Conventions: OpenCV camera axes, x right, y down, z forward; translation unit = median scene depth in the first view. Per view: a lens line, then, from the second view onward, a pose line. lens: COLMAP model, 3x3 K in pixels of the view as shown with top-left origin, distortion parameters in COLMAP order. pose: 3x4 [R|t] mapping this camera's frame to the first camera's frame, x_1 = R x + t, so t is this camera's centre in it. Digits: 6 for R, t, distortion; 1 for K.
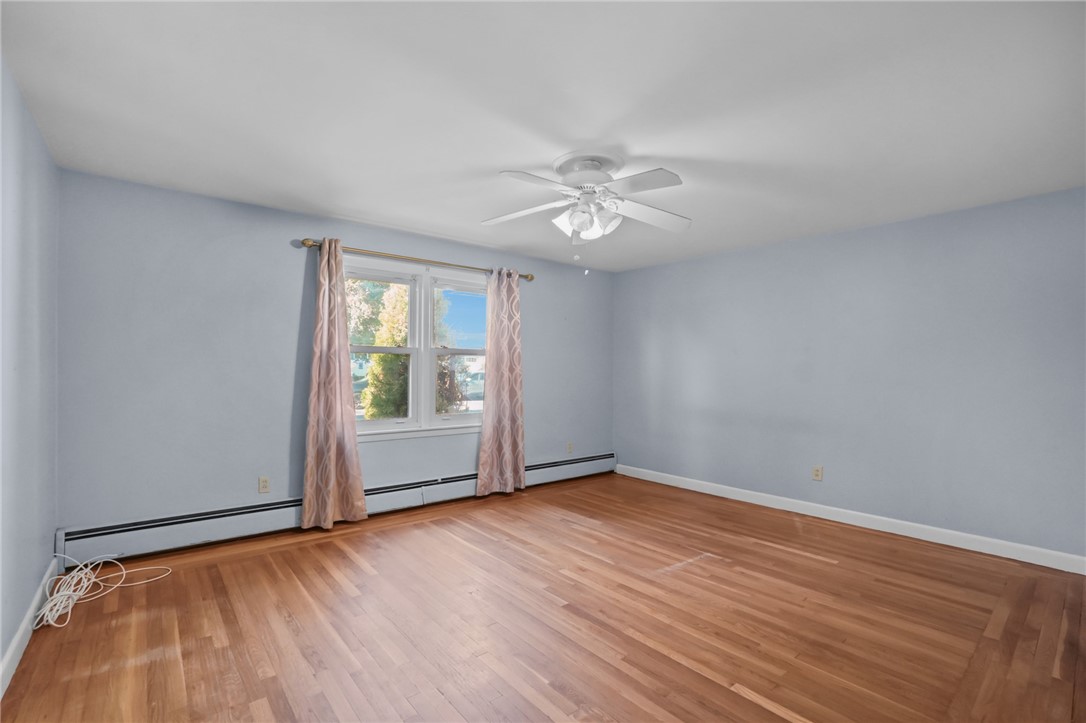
lens RADIAL K [[491.0, 0, 536.5], [0, 491.0, 363.4], [0, 0, 1]] dist [-0.001608, 0.000673]
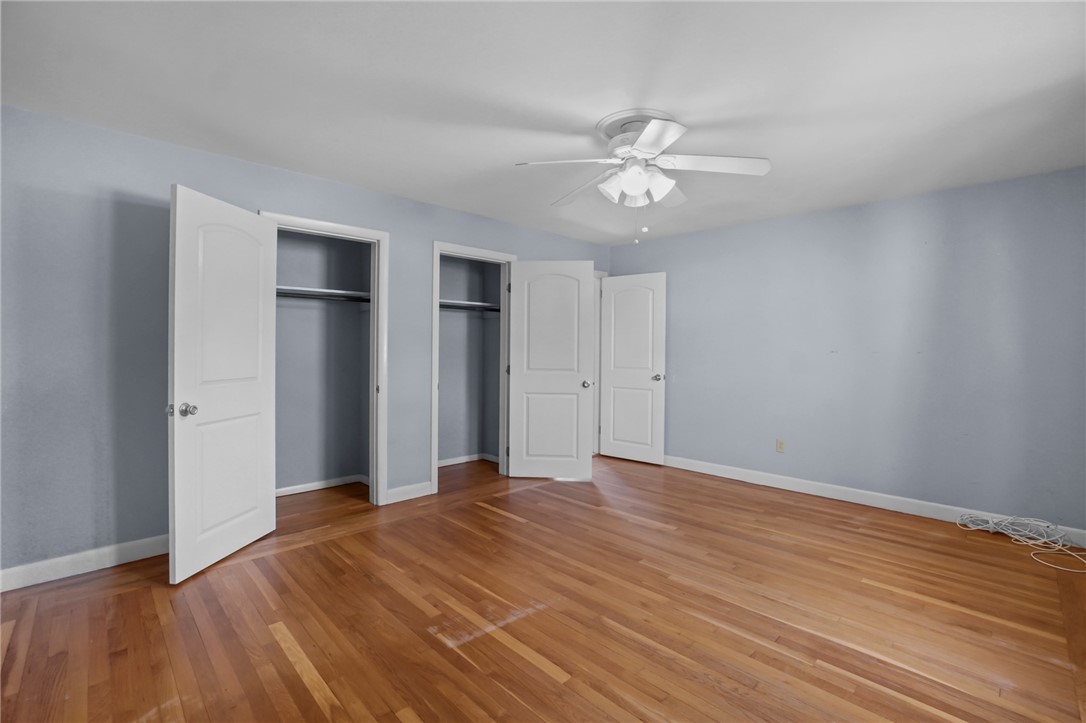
lens RADIAL K [[491.0, 0, 536.5], [0, 491.0, 363.4], [0, 0, 1]] dist [-0.001608, 0.000673]
pose [[-0.996549, -0.024371, -0.079346, 0.363656], [-0.025657, 0.999555, 0.015233, 0.038870], [0.078939, 0.017216, -0.996731, 1.925973]]
